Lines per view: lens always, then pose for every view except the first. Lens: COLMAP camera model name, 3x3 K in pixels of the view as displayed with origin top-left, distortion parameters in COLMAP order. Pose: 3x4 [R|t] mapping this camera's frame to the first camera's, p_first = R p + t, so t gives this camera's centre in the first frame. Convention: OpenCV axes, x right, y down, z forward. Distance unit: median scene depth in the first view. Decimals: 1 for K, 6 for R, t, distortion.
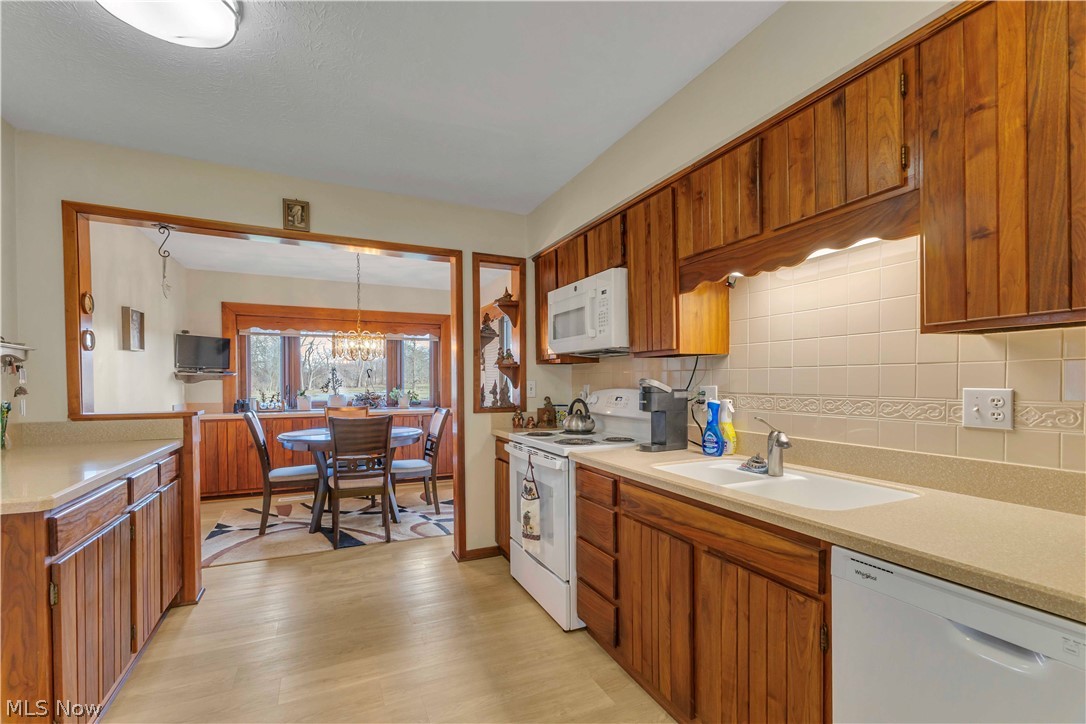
lens RADIAL K [[476.2, 0, 543.1], [0, 476.2, 389.1], [0, 0, 1]] dist [0.000623, 0.000083]
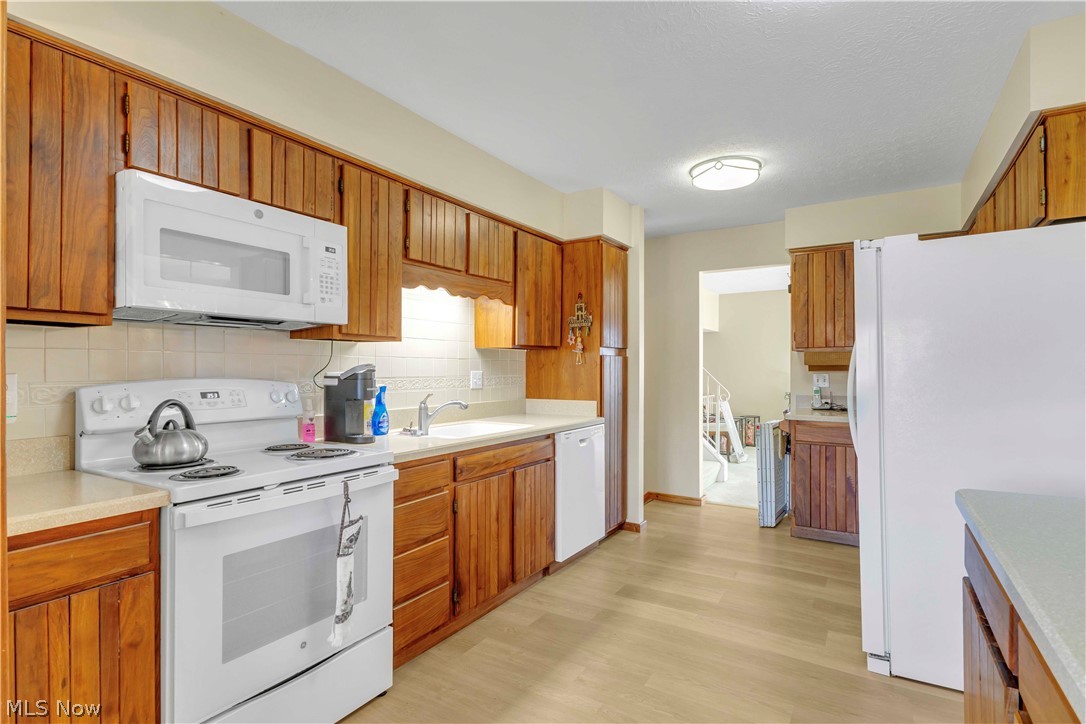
lens RADIAL K [[543.5, 0, 543.2], [0, 543.5, 369.6], [0, 0, 1]] dist [-0.001223, -0.000460]
pose [[-0.553763, 0.004402, 0.832663, -0.774674], [0.018091, 0.999814, 0.006746, -0.011172], [-0.832478, 0.018799, -0.553739, 1.185432]]
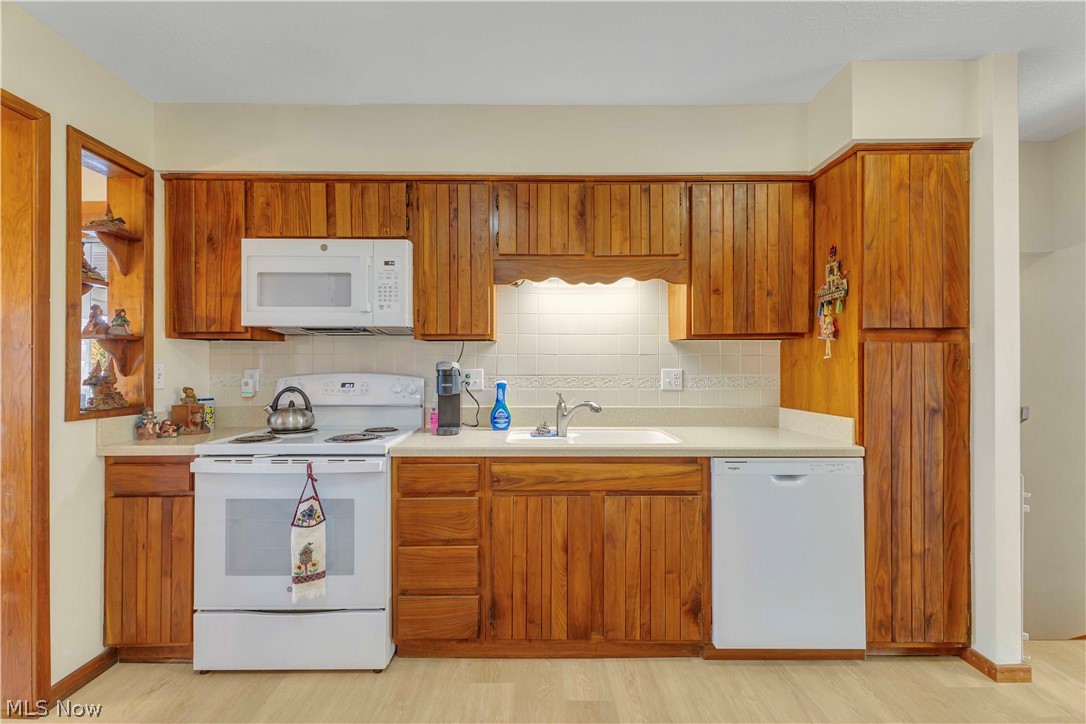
lens RADIAL K [[463.8, 0, 539.0], [0, 463.8, 365.2], [0, 0, 1]] dist [0.000772, -0.000085]
pose [[0.412821, 0.010812, 0.910748, -0.532118], [0.014672, 0.999721, -0.018518, 0.005823], [-0.910694, 0.021007, 0.412547, 0.390175]]
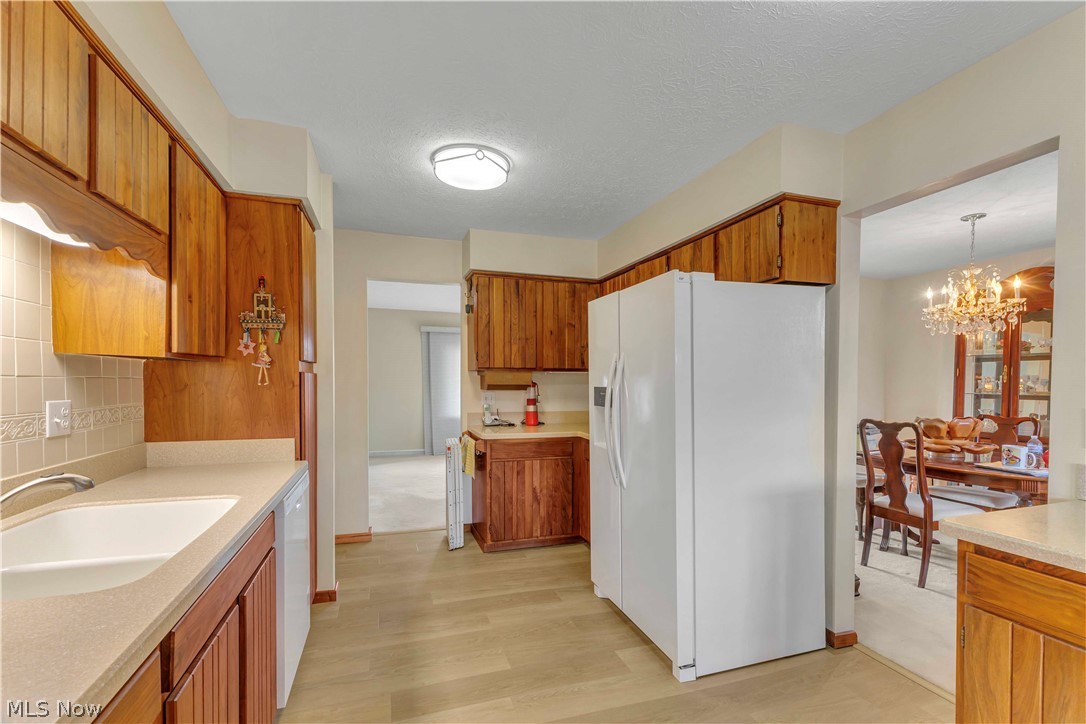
lens RADIAL K [[476.2, 0, 543.1], [0, 476.2, 389.1], [0, 0, 1]] dist [0.000623, 0.000083]
pose [[-0.993472, -0.001735, 0.114065, -0.185832], [0.002121, 0.999430, 0.033682, -0.035023], [-0.114059, 0.033704, -0.992902, 1.082002]]
